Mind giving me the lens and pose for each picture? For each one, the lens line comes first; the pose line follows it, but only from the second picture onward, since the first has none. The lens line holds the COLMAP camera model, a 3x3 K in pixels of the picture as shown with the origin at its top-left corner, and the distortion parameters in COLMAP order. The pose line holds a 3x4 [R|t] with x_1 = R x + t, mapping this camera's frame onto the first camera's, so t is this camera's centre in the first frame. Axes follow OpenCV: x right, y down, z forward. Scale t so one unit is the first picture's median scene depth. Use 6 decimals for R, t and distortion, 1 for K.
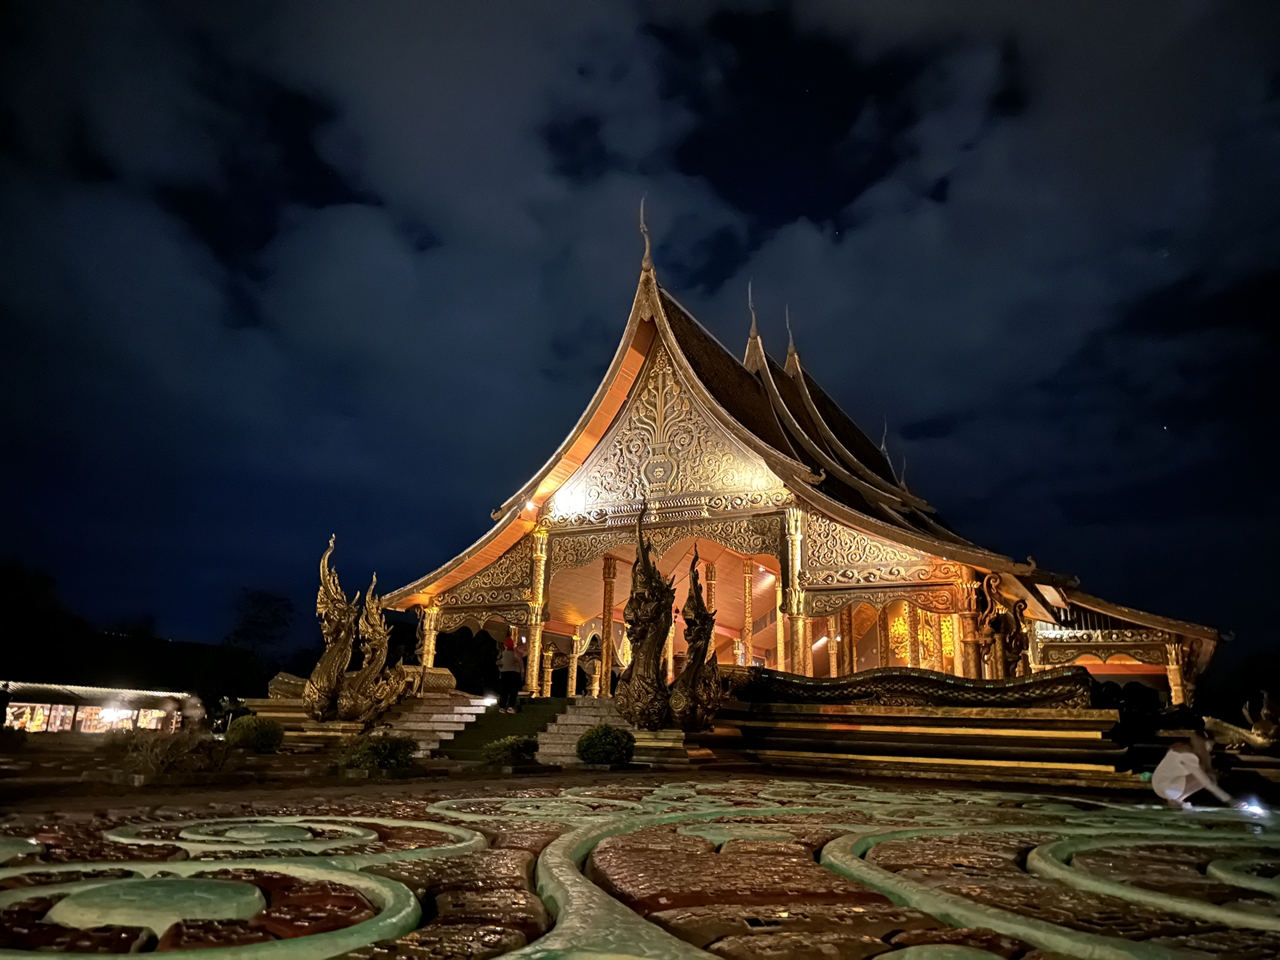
lens RADIAL K [[878.6, 0, 640.0], [0, 878.6, 480.0], [0, 0, 1]] dist [0.001631, -0.037528]
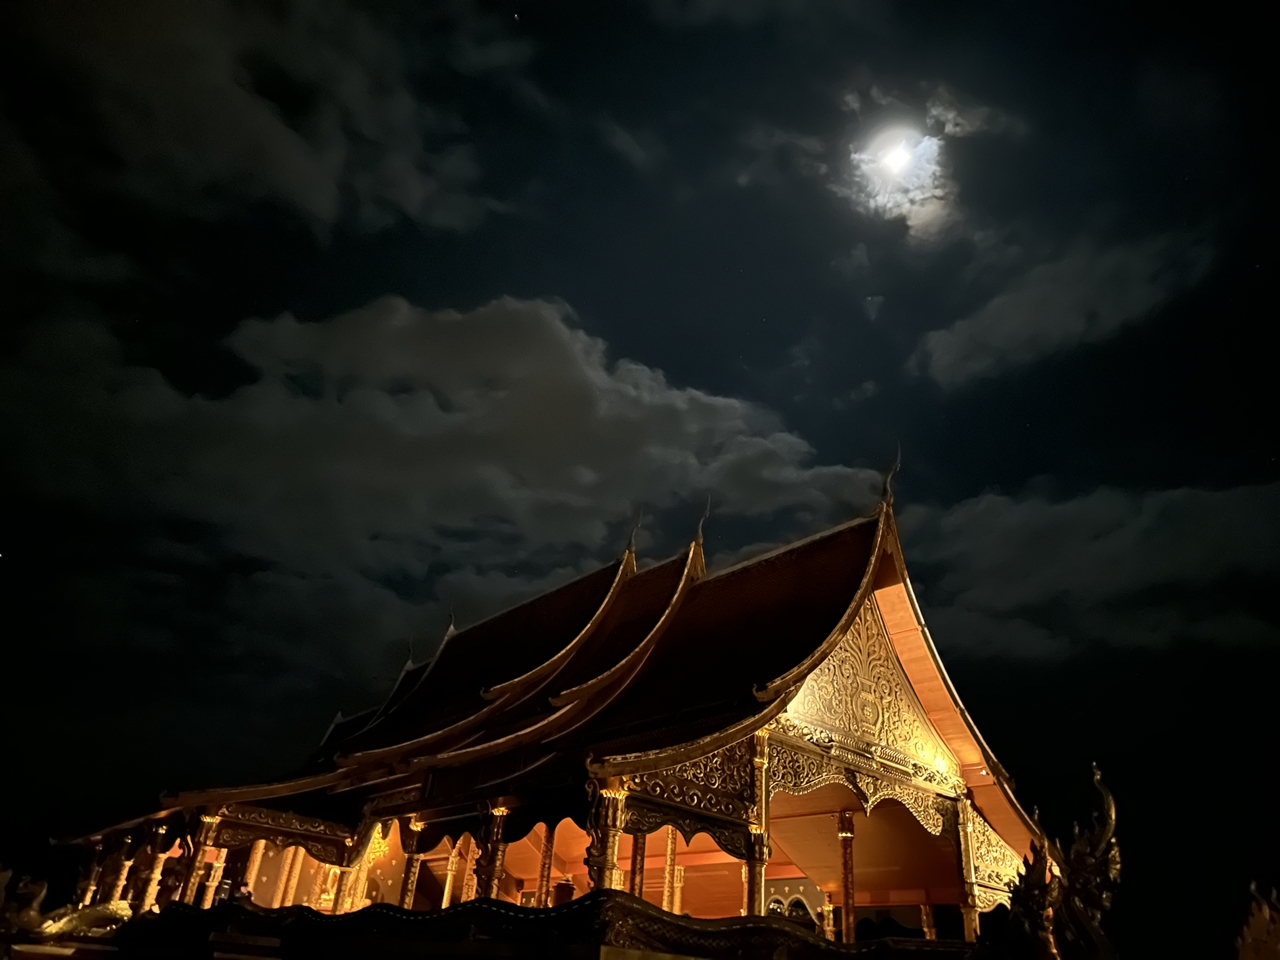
lens RADIAL K [[899.4, 0, 640.0], [0, 899.4, 480.0], [0, 0, 1]] dist [0.001487, -0.000629]
pose [[0.334748, 0.461733, 0.821430, -0.898205], [-0.333226, 0.873401, -0.355150, 0.183862], [-0.881422, -0.154836, 0.446231, 0.784387]]
